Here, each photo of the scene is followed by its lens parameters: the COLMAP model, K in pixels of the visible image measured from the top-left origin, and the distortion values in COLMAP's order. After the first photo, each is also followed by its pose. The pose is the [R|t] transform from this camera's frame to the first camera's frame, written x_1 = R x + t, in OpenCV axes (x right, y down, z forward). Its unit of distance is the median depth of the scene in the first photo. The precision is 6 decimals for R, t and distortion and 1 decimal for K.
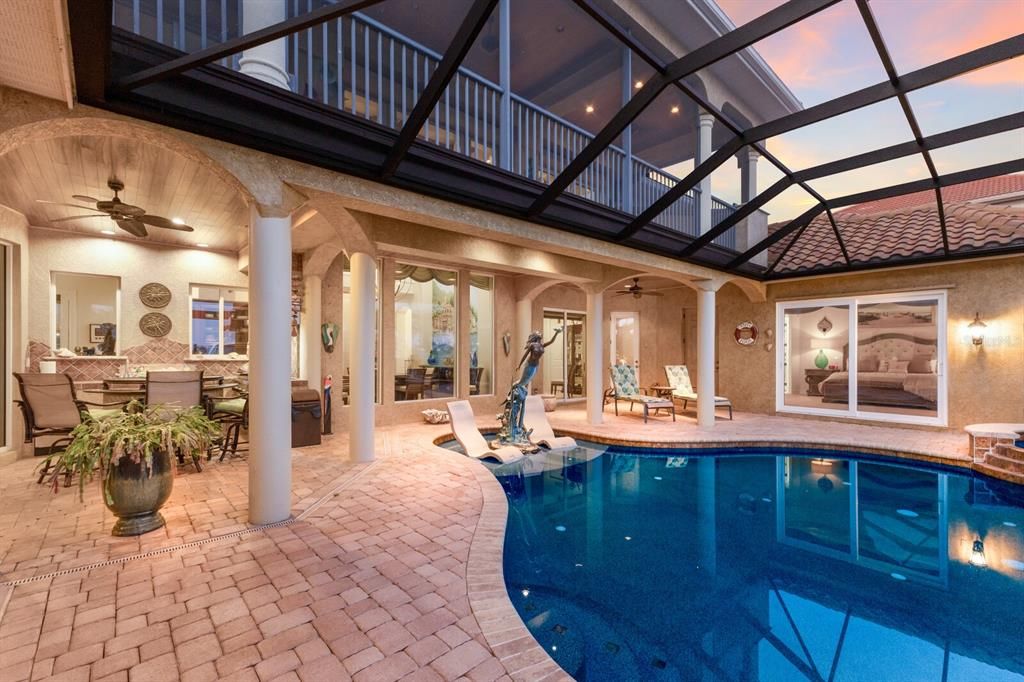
lens RADIAL K [[439.8, 0, 517.1], [0, 439.8, 351.6], [0, 0, 1]] dist [0.000512, 0.000144]
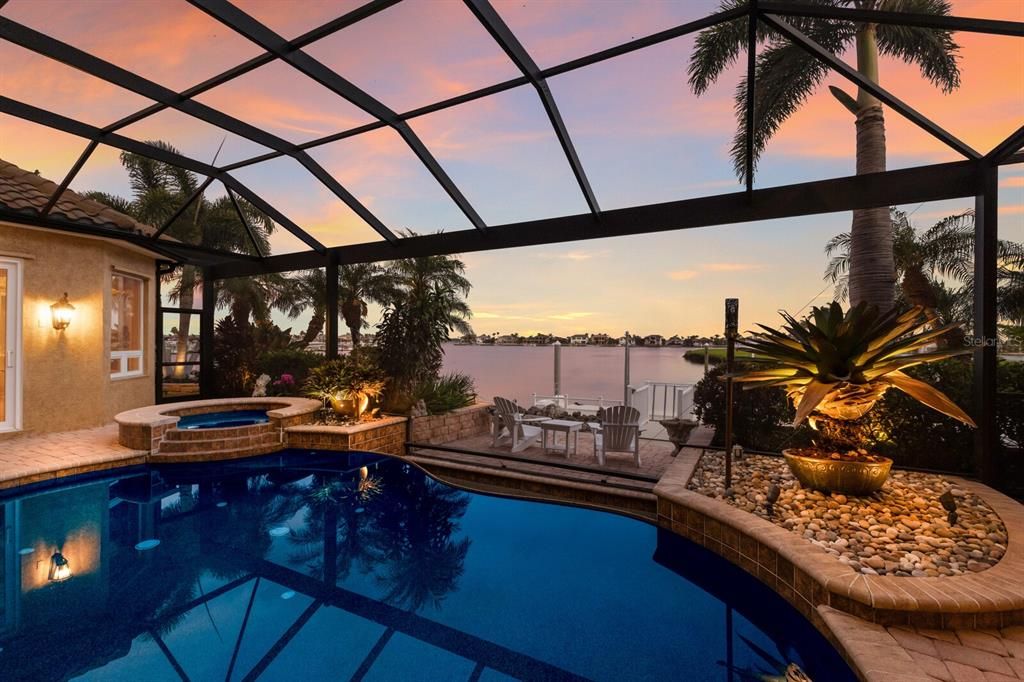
lens RADIAL K [[438.4, 0, 515.8], [0, 438.4, 338.2], [0, 0, 1]] dist [0.002844, 0.000532]
pose [[-0.346630, 0.000345, 0.938002, -0.084284], [-0.007402, 0.999968, -0.003103, -0.001756], [-0.937973, -0.008019, -0.346616, 0.413025]]
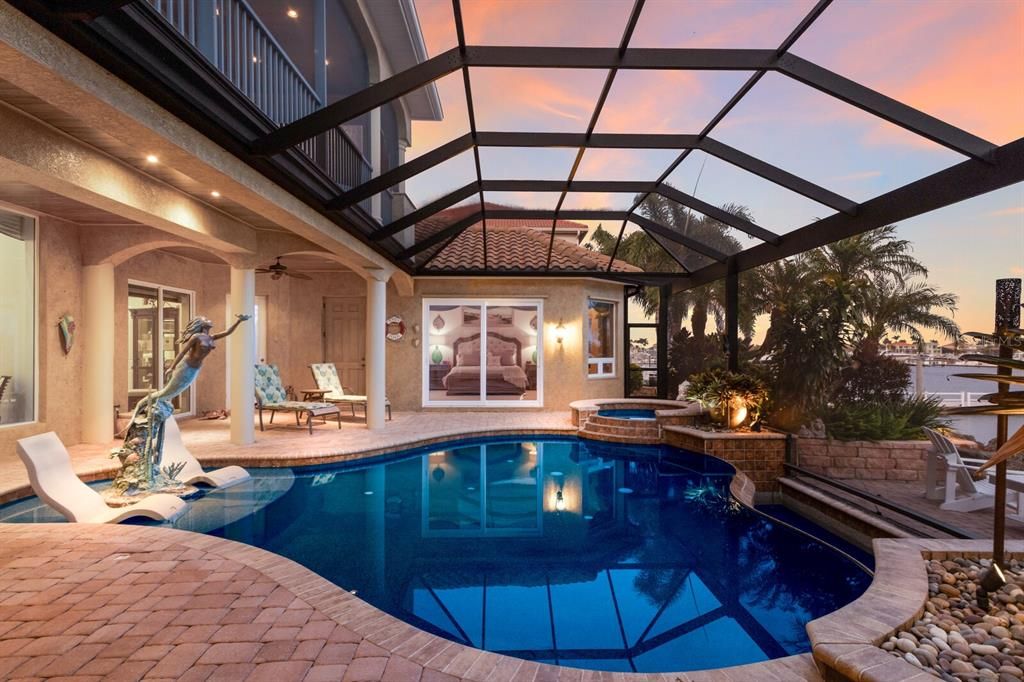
lens RADIAL K [[518.6, 0, 516.8], [0, 518.6, 346.9], [0, 0, 1]] dist [0.004001, 0.000595]
pose [[0.646826, 0.002592, 0.762633, -0.201772], [-0.001810, 0.999997, -0.001864, 0.000313], [-0.762635, -0.000175, 0.646828, 0.086441]]
